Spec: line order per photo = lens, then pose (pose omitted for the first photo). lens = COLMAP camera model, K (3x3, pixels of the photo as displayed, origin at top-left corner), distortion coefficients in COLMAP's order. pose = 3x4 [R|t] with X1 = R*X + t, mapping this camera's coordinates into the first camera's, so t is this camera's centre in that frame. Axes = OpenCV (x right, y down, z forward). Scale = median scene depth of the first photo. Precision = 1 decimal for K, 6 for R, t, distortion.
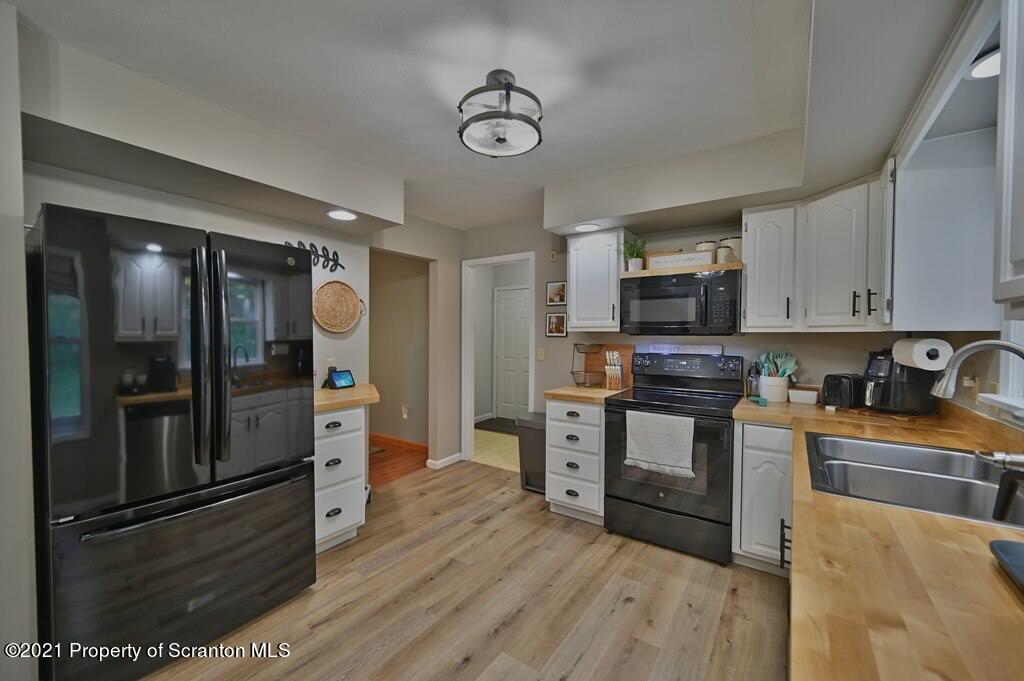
lens RADIAL K [[401.7, 0, 512.5], [0, 401.7, 342.3], [0, 0, 1]] dist [-0.001648, -0.000019]
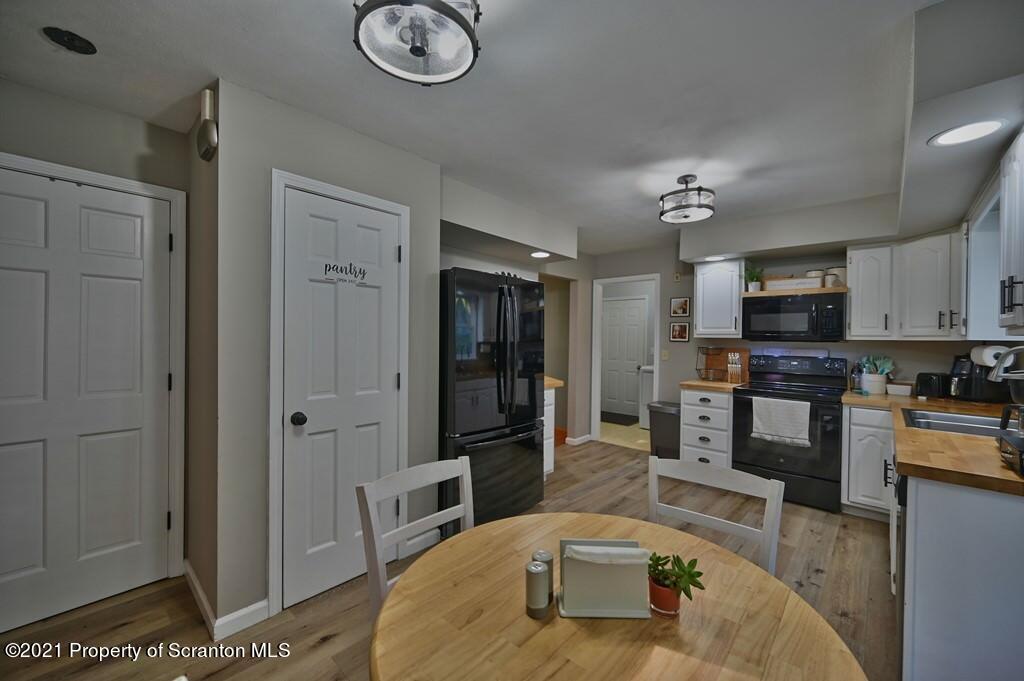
lens RADIAL K [[401.7, 0, 516.4], [0, 401.7, 337.7], [0, 0, 1]] dist [-0.001648, -0.000019]
pose [[0.990954, 0.010914, -0.133761, -0.304017], [-0.013842, 0.999684, -0.020976, 0.010129], [0.133489, 0.022638, 0.990792, -0.416884]]
